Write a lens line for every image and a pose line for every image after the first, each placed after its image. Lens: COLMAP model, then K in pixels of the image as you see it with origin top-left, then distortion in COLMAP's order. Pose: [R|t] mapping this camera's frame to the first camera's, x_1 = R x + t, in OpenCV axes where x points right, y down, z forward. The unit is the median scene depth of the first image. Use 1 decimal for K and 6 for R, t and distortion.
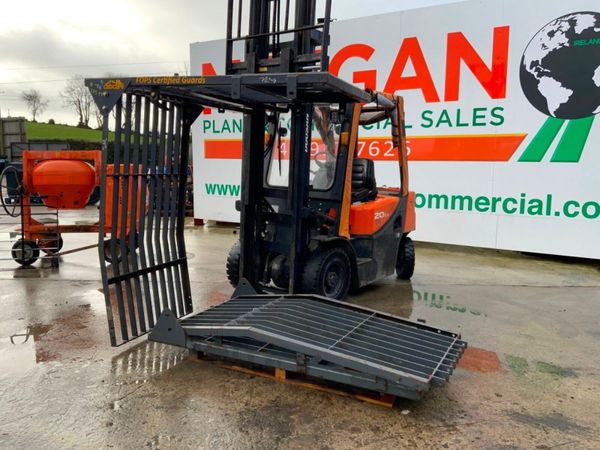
lens RADIAL K [[505.6, 0, 300.0], [0, 505.6, 225.0], [0, 0, 1]] dist [0.050543, -0.075937]
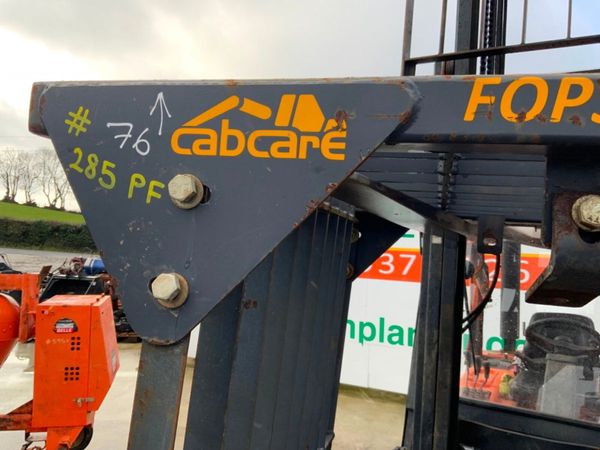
lens RADIAL K [[503.7, 0, 308.1], [0, 503.7, 224.3], [0, 0, 1]] dist [0.056012, -0.093248]
pose [[0.989946, 0.035632, 0.136886, -0.191605], [-0.012801, 0.986348, -0.164174, -0.117757], [-0.140868, 0.160771, 0.976887, 0.449471]]
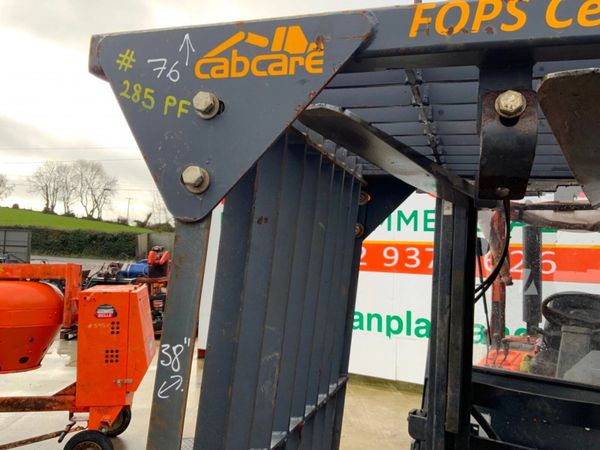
lens RADIAL K [[503.7, 0, 308.1], [0, 503.7, 224.3], [0, 0, 1]] dist [0.056012, -0.093248]
pose [[0.996793, 0.022312, 0.076847, -0.186729], [-0.008393, 0.984196, -0.176886, -0.094652], [-0.079580, 0.175674, 0.981227, 0.429583]]
